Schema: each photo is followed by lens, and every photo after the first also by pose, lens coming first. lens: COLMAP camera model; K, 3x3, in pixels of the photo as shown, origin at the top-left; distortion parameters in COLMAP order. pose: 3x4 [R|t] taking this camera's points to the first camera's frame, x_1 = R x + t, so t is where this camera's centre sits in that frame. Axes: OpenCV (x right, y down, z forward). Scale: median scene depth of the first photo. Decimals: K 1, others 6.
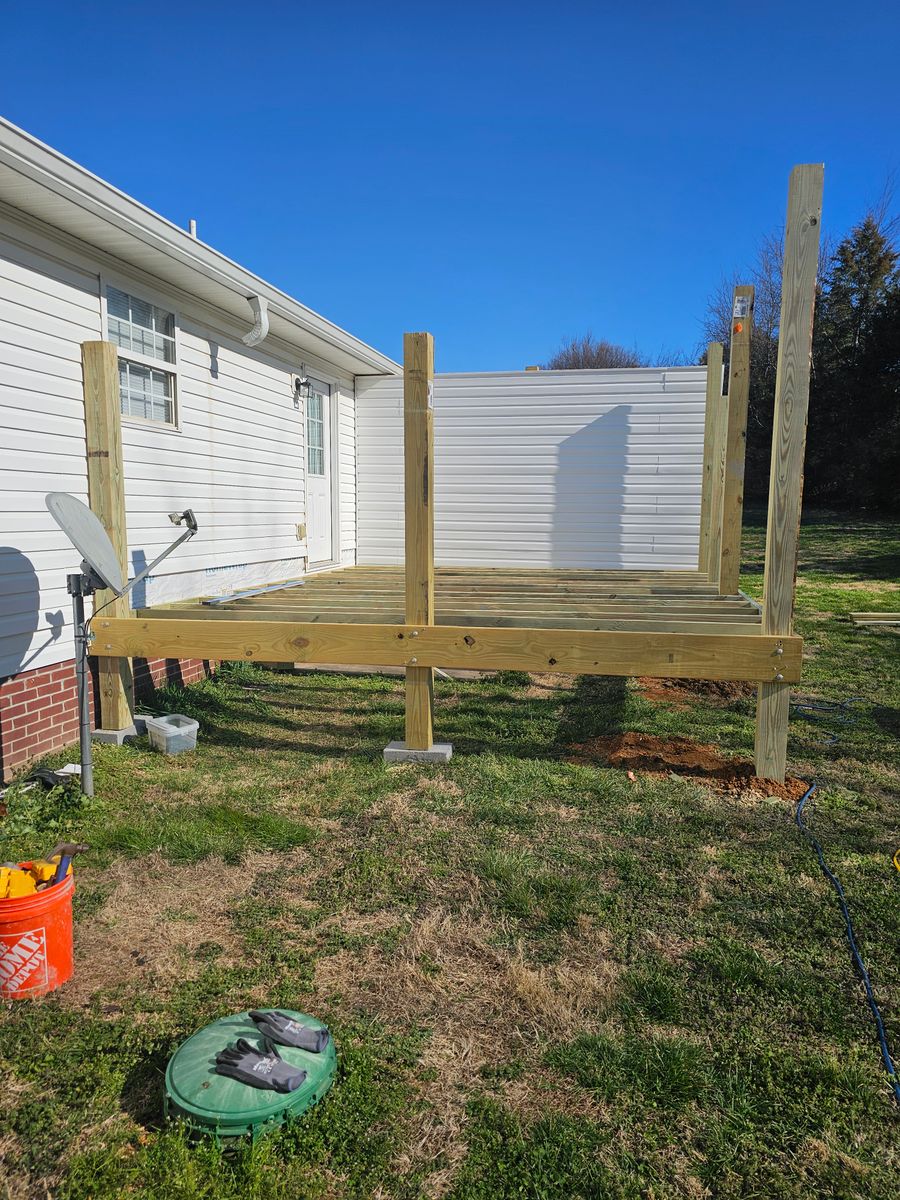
lens RADIAL K [[813.2, 0, 451.7], [0, 813.2, 604.5], [0, 0, 1]] dist [0.070245, -0.063350]
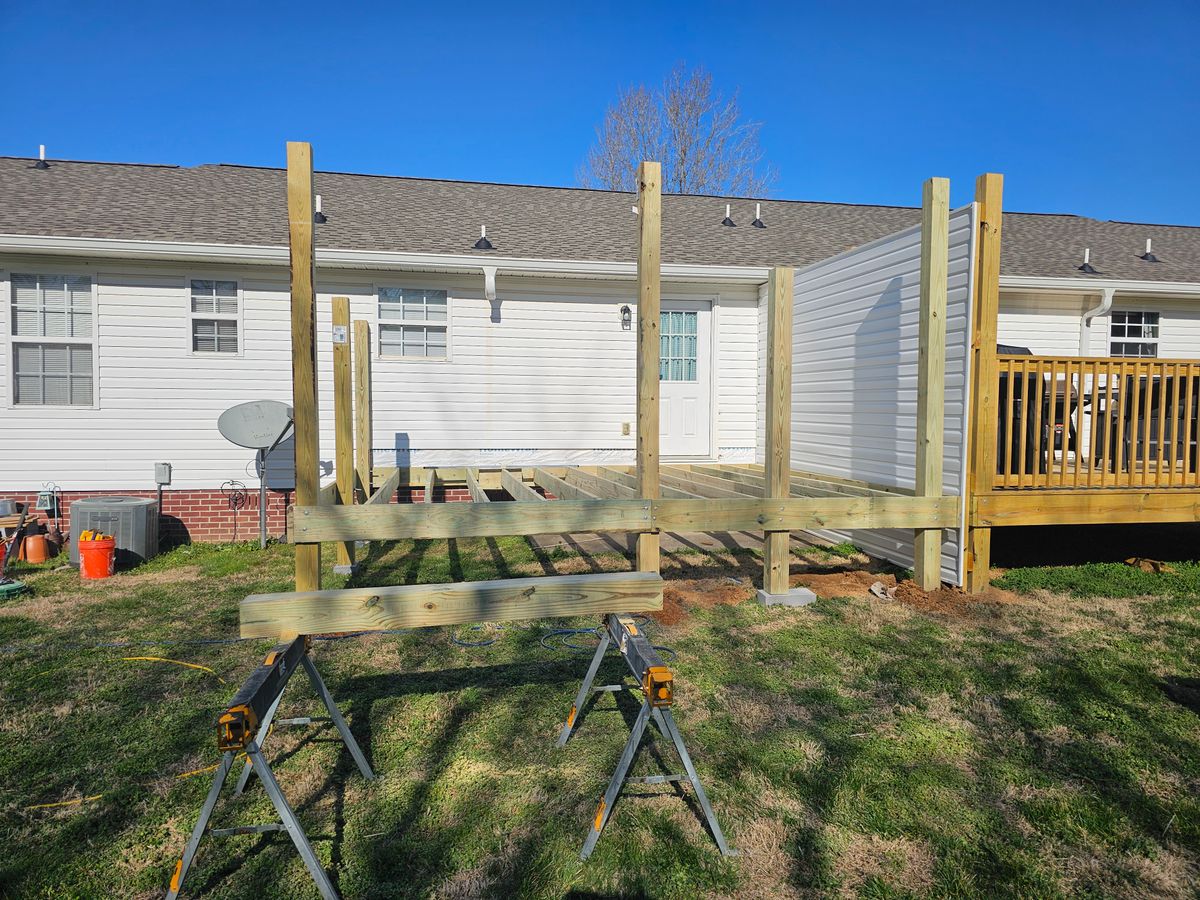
lens RADIAL K [[813.2, 0, 605.3], [0, 813.2, 443.0], [0, 0, 1]] dist [0.070245, -0.063350]
pose [[0.387925, 0.033261, -0.921090, 0.938242], [-0.109591, 0.993924, -0.010265, -0.051448], [0.915152, 0.104925, 0.389213, 0.504017]]
